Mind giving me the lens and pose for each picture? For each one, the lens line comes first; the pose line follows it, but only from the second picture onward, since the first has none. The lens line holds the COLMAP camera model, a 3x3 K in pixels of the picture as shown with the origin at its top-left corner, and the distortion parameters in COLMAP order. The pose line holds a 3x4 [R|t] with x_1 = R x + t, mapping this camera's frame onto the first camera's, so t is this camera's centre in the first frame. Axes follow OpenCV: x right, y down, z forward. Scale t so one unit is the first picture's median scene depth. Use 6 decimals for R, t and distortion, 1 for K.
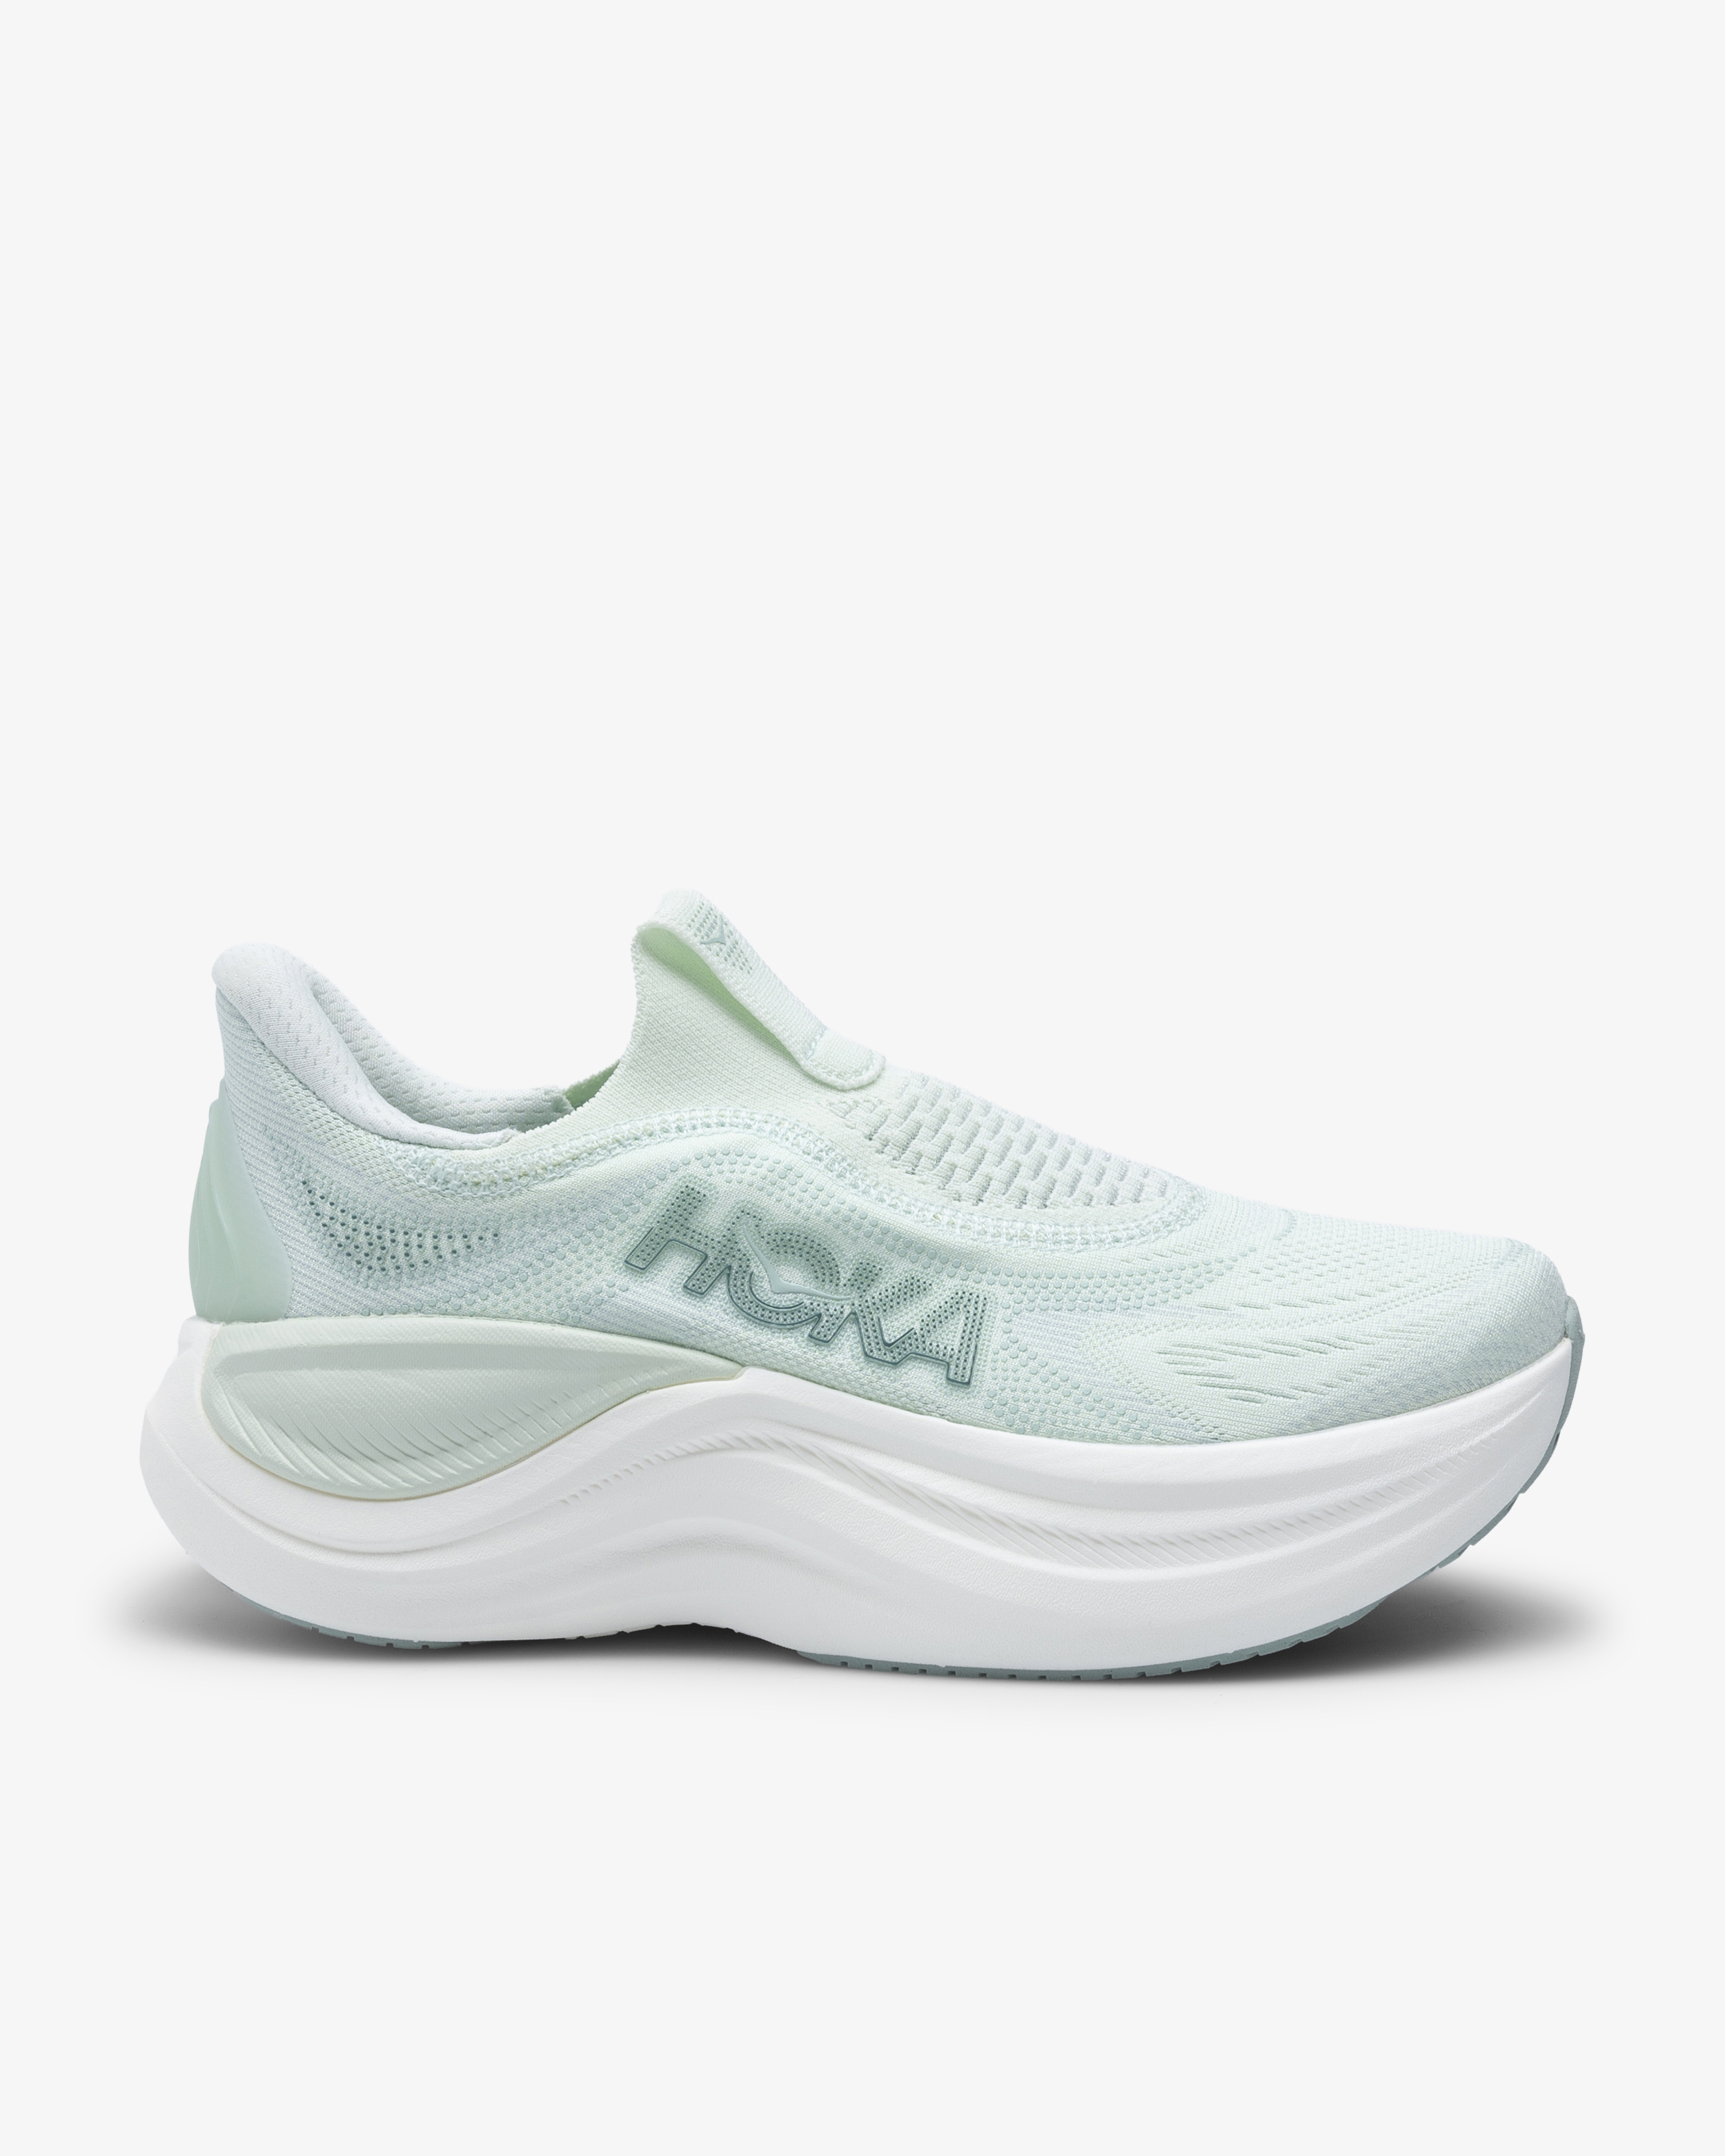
lens RADIAL K [[3153.1, 0, 862.5], [0, 3153.1, 1078.0], [0, 0, 1]] dist [0.000502, 0.005638]
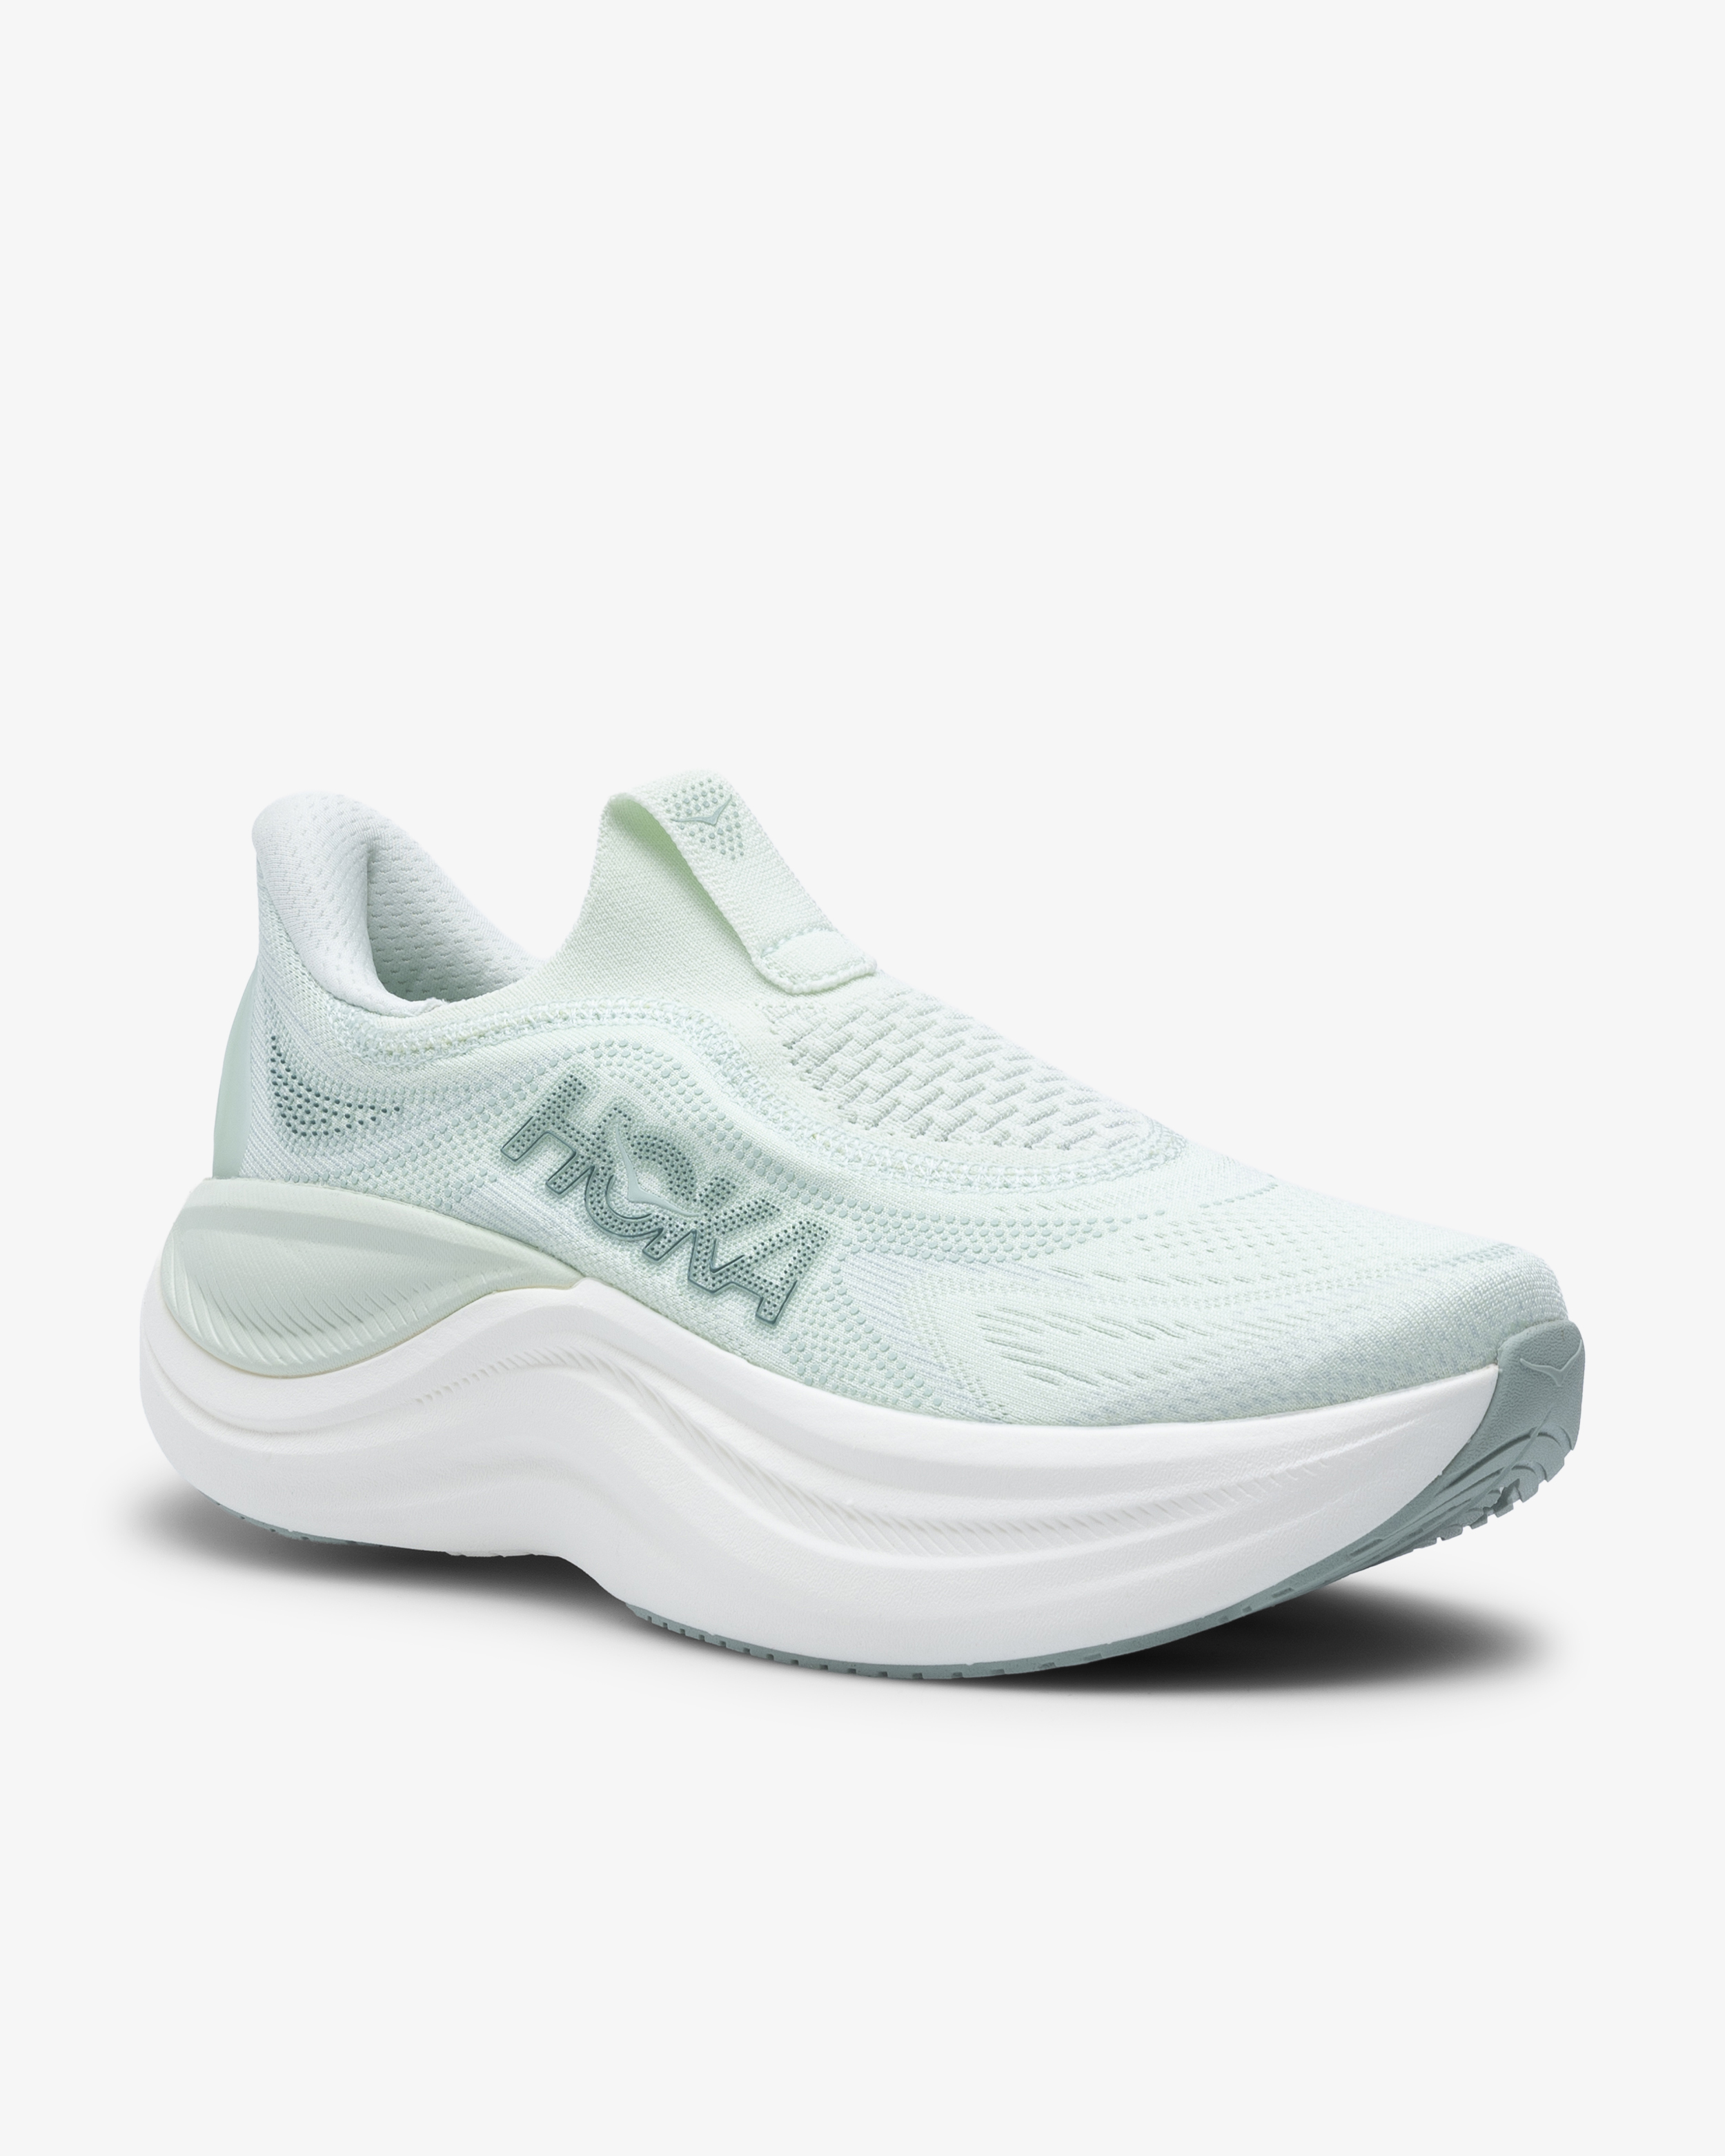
lens RADIAL K [[3153.1, 0, 862.5], [0, 3153.1, 1078.0], [0, 0, 1]] dist [0.000502, 0.005638]
pose [[0.945098, 0.103181, -0.310068, 0.309524], [-0.101796, 0.994590, 0.020693, 0.007569], [0.310526, 0.012007, 0.950489, 0.159443]]
